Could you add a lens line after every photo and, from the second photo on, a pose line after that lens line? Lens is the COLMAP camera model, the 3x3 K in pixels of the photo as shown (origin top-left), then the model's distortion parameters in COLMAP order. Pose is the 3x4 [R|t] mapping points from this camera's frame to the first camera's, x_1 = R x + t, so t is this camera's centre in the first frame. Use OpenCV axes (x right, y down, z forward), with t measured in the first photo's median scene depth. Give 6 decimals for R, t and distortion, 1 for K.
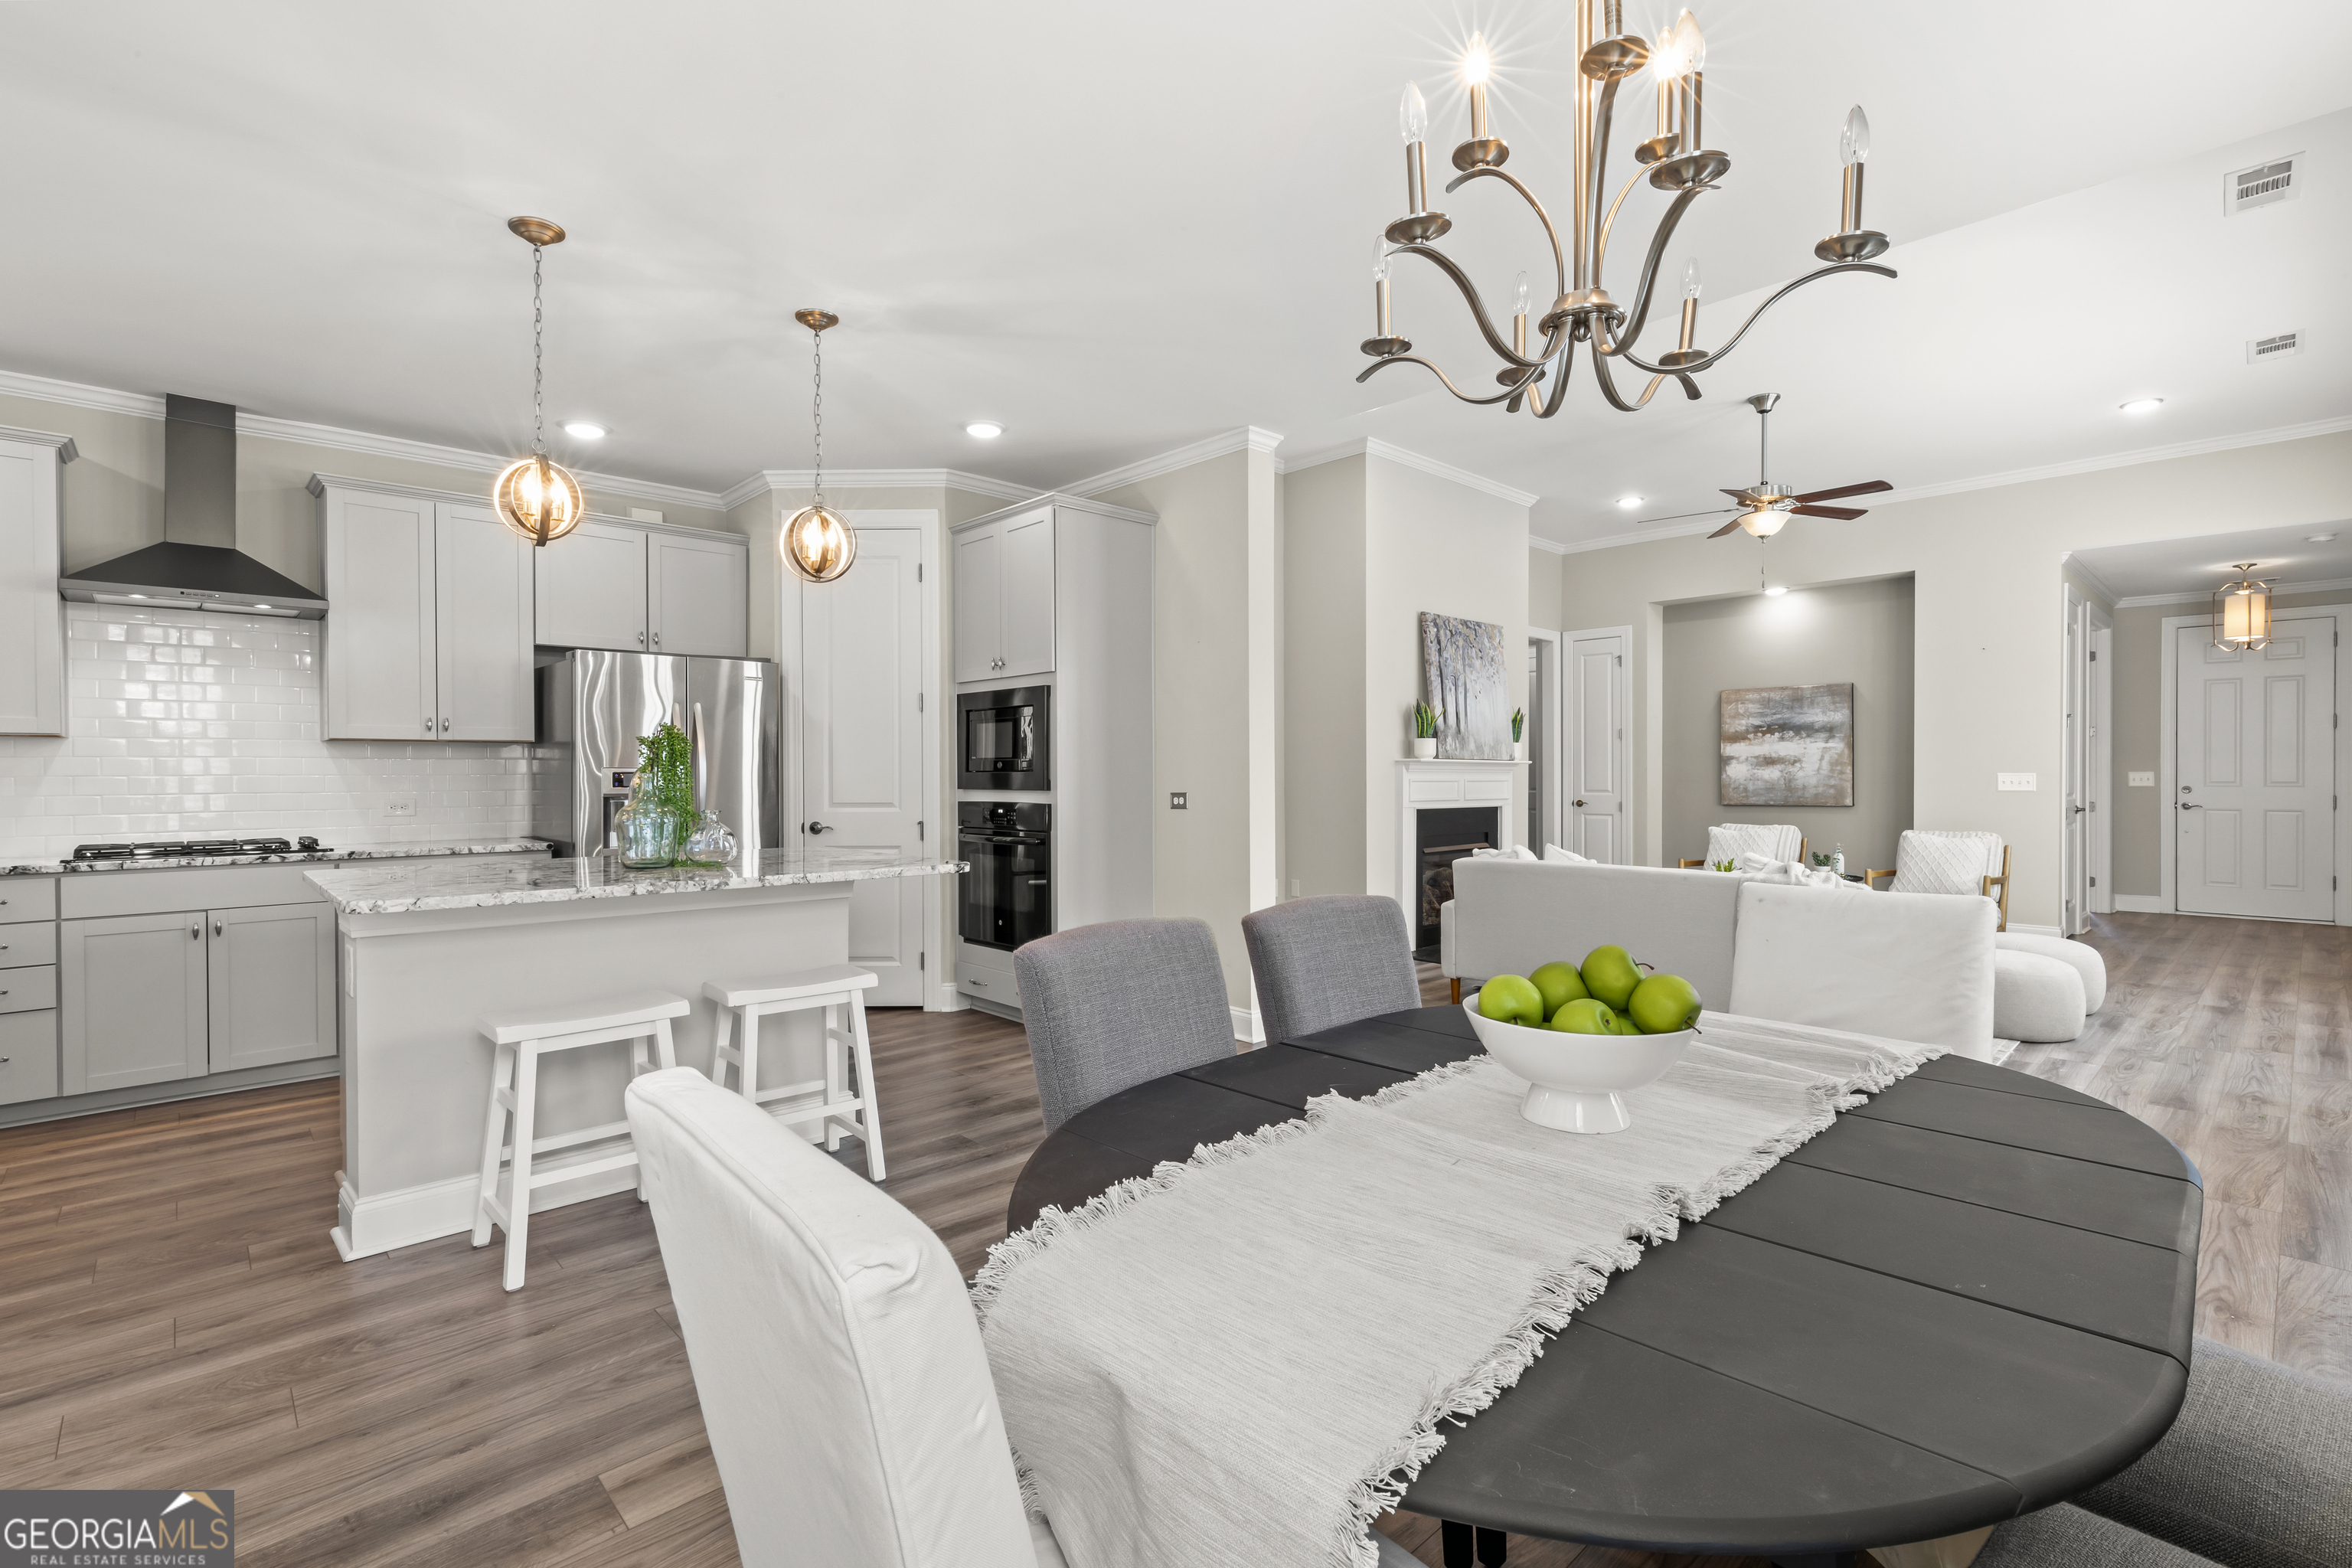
lens RADIAL K [[1060.9, 0, 1180.1], [0, 1060.9, 784.2], [0, 0, 1]] dist [0.003005, -0.000835]
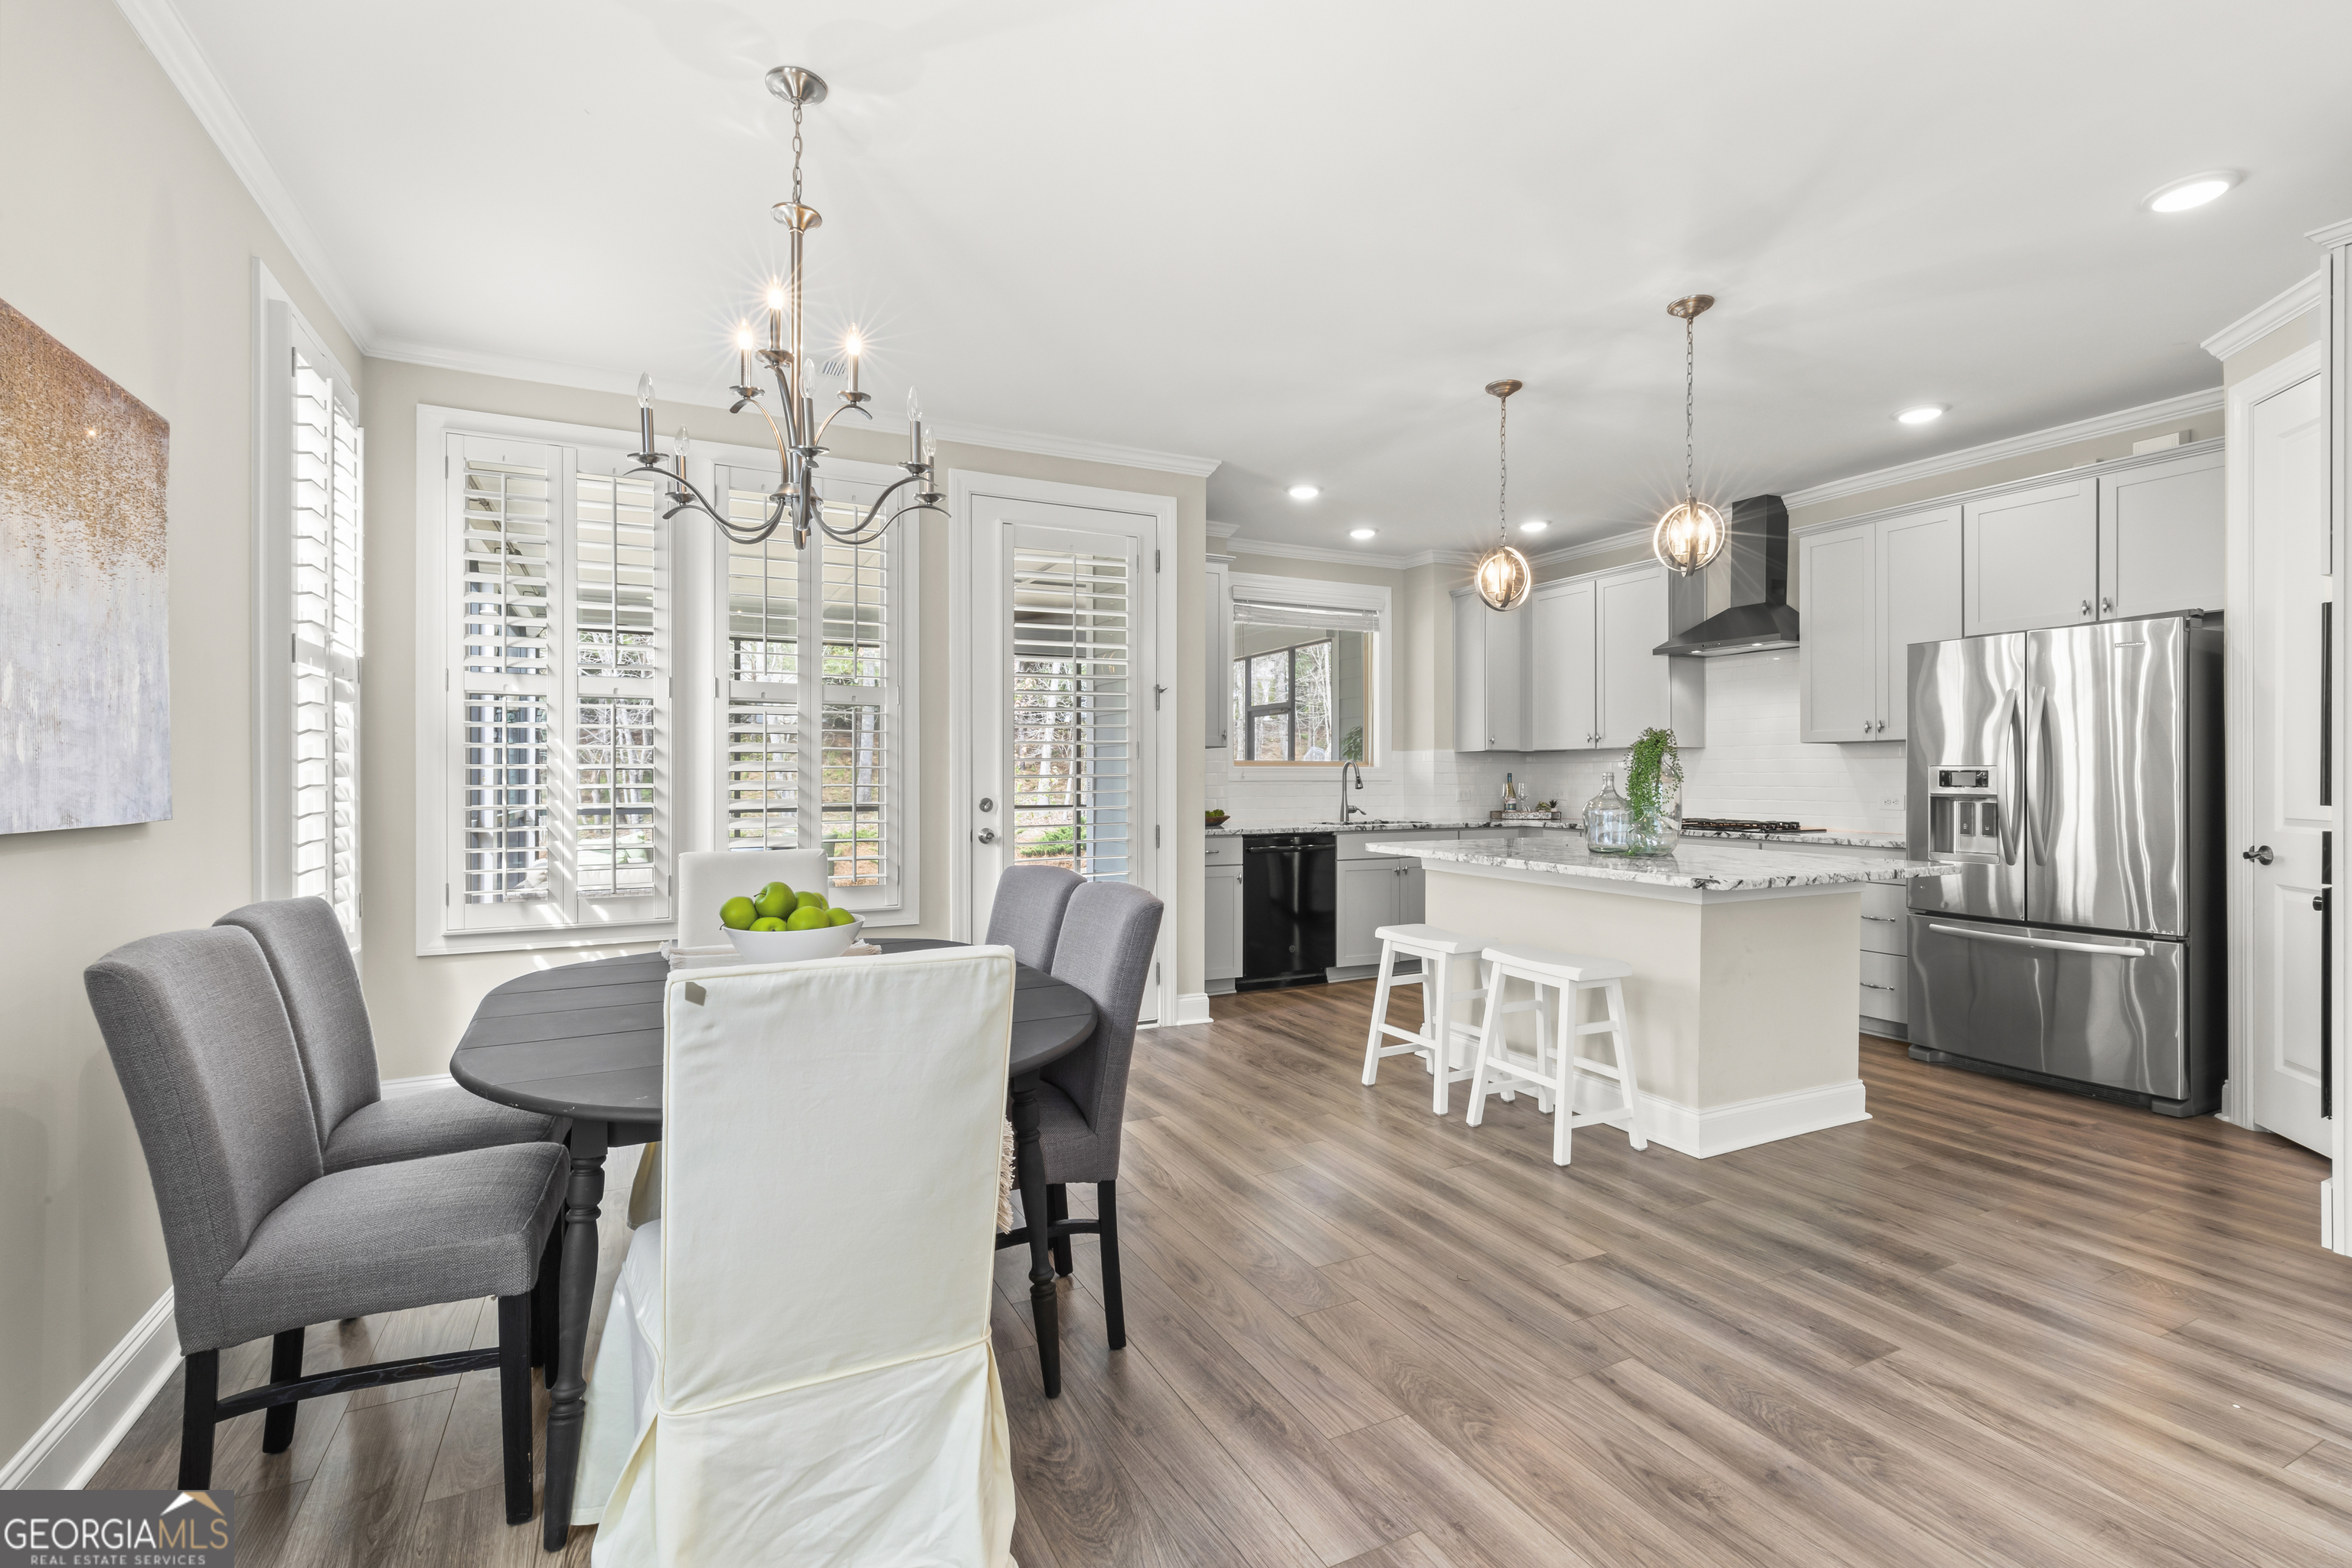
lens RADIAL K [[1060.9, 0, 1164.1], [0, 1060.9, 777.6], [0, 0, 1]] dist [0.003005, -0.000835]
pose [[-0.291459, 0.010959, -0.956520, 0.559872], [-0.003901, 0.999912, 0.012645, -0.014508], [0.956575, 0.007417, -0.291391, 0.626953]]
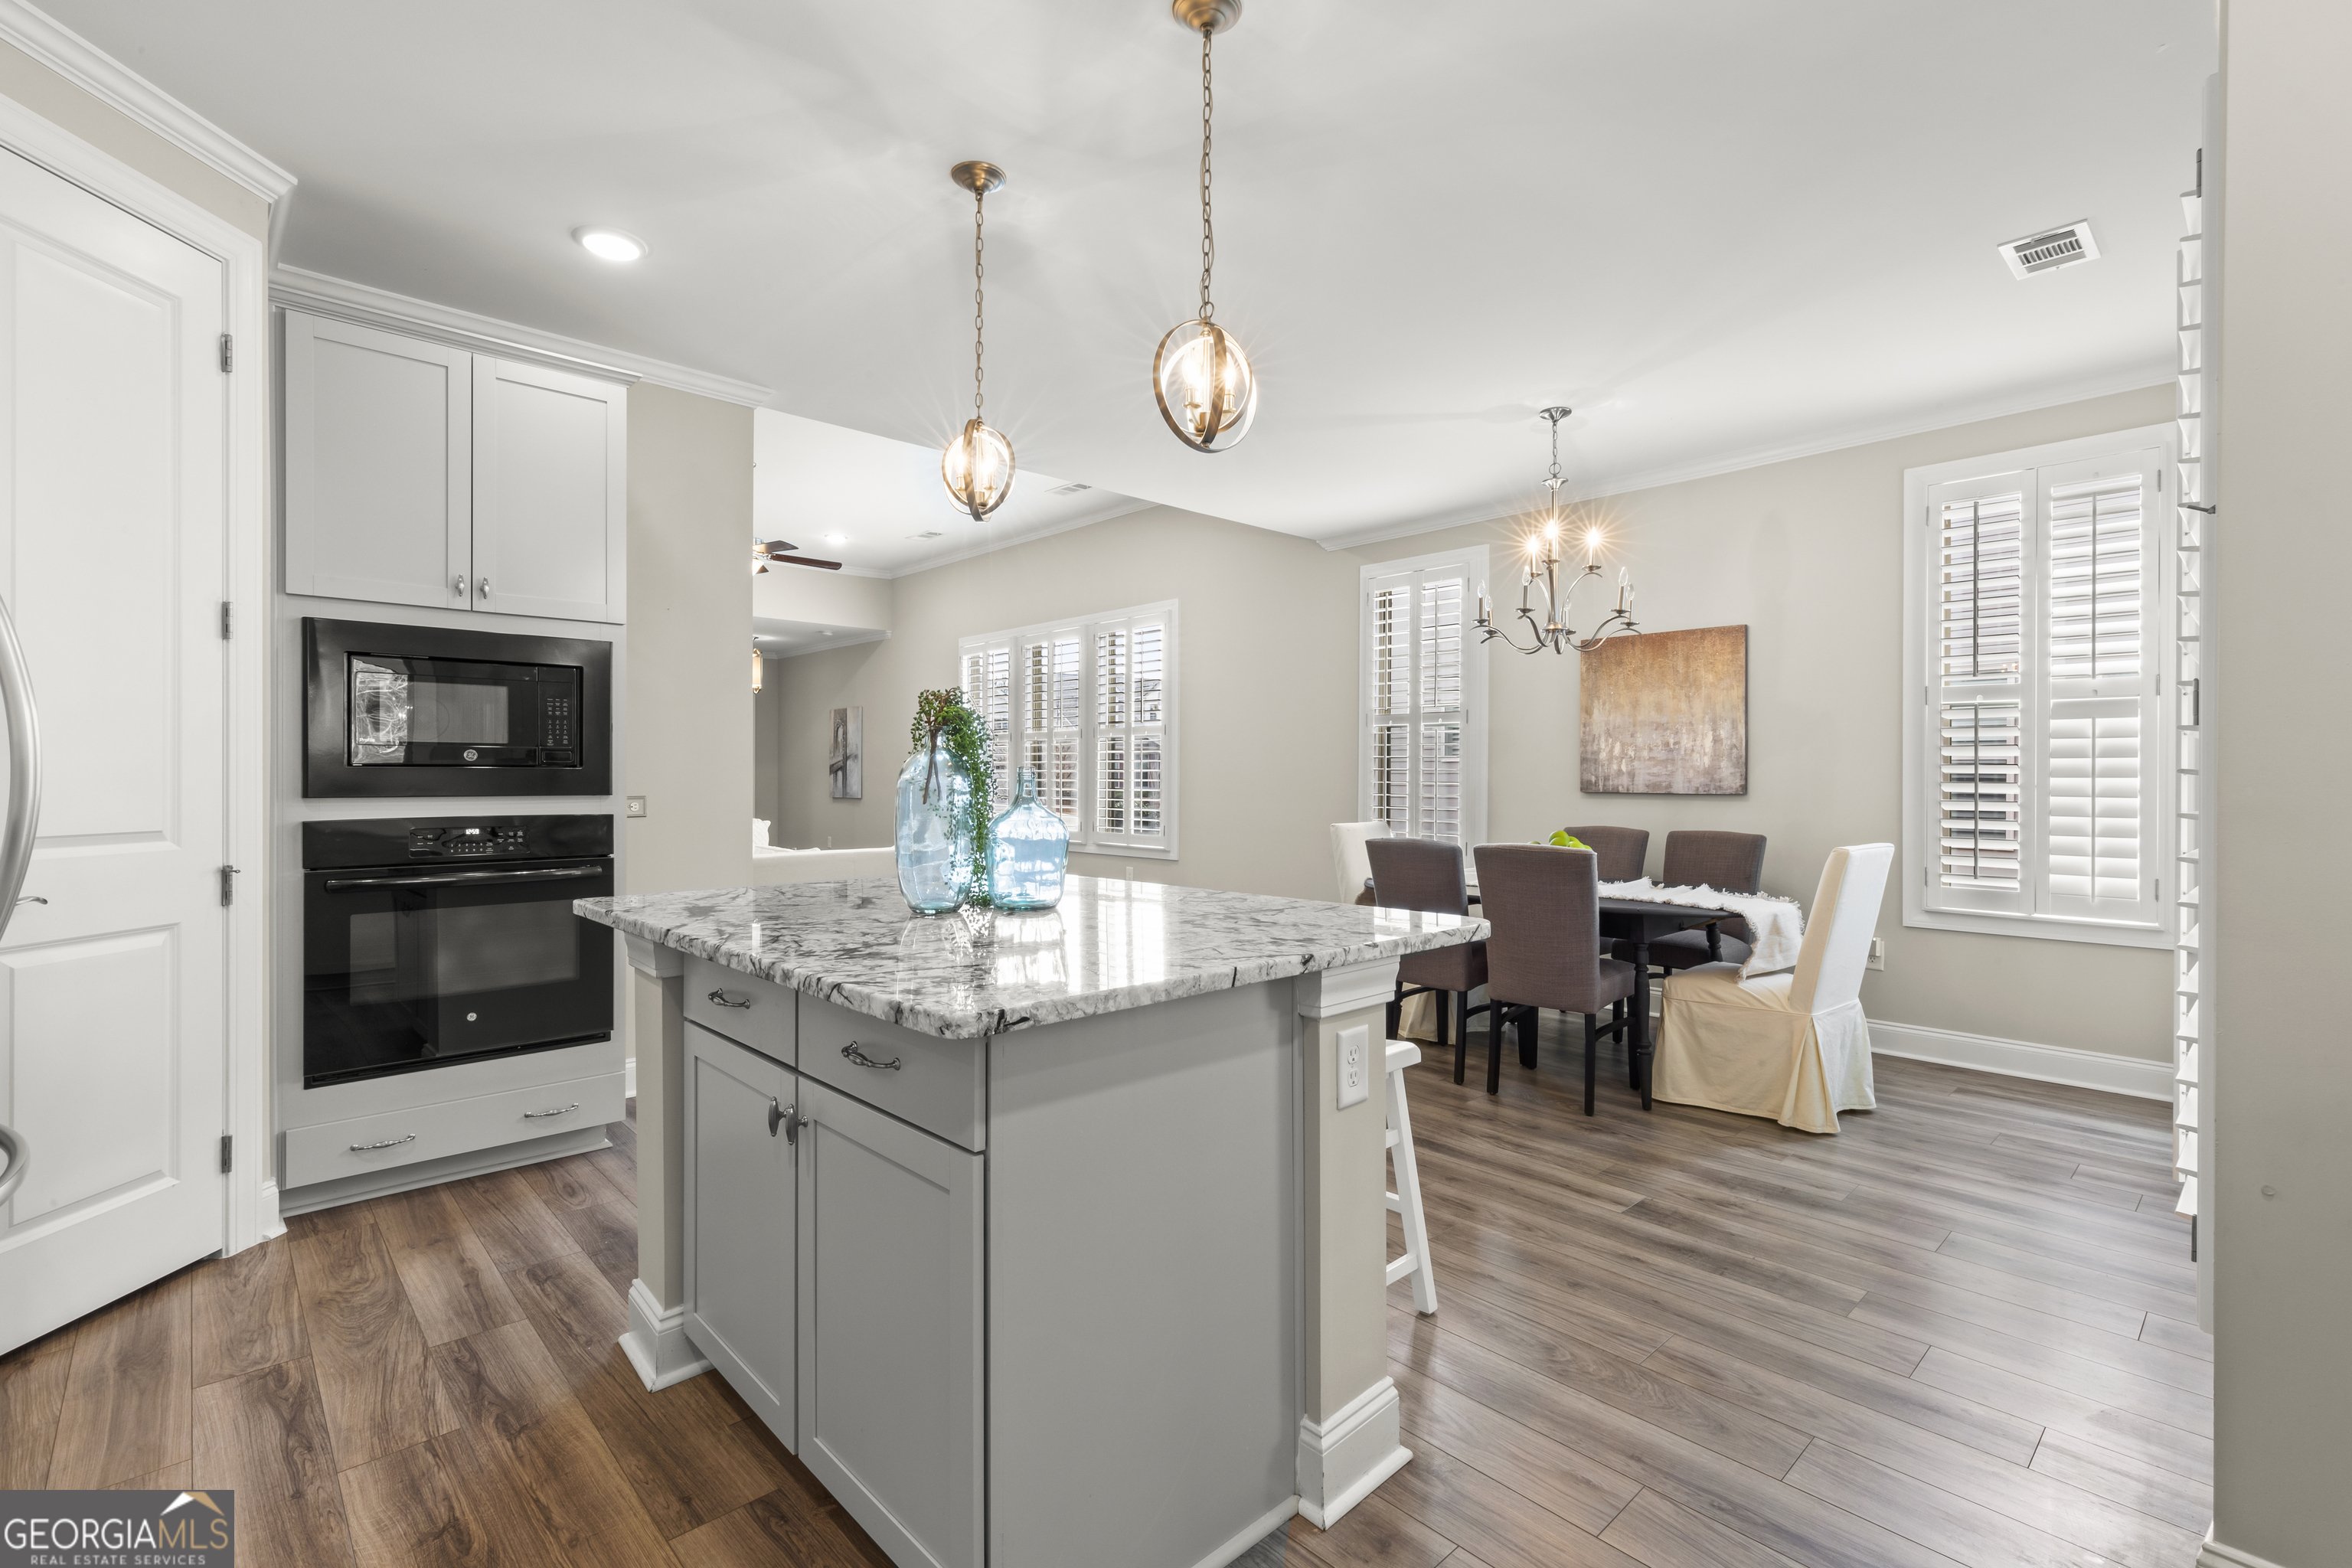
lens RADIAL K [[1060.9, 0, 1177.6], [0, 1060.9, 774.1], [0, 0, 1]] dist [0.003005, -0.000835]
pose [[-0.002142, 0.000717, 0.999997, -0.841649], [0.005786, 0.999983, -0.000705, -0.005044], [-0.999981, 0.005784, -0.002146, 0.652266]]
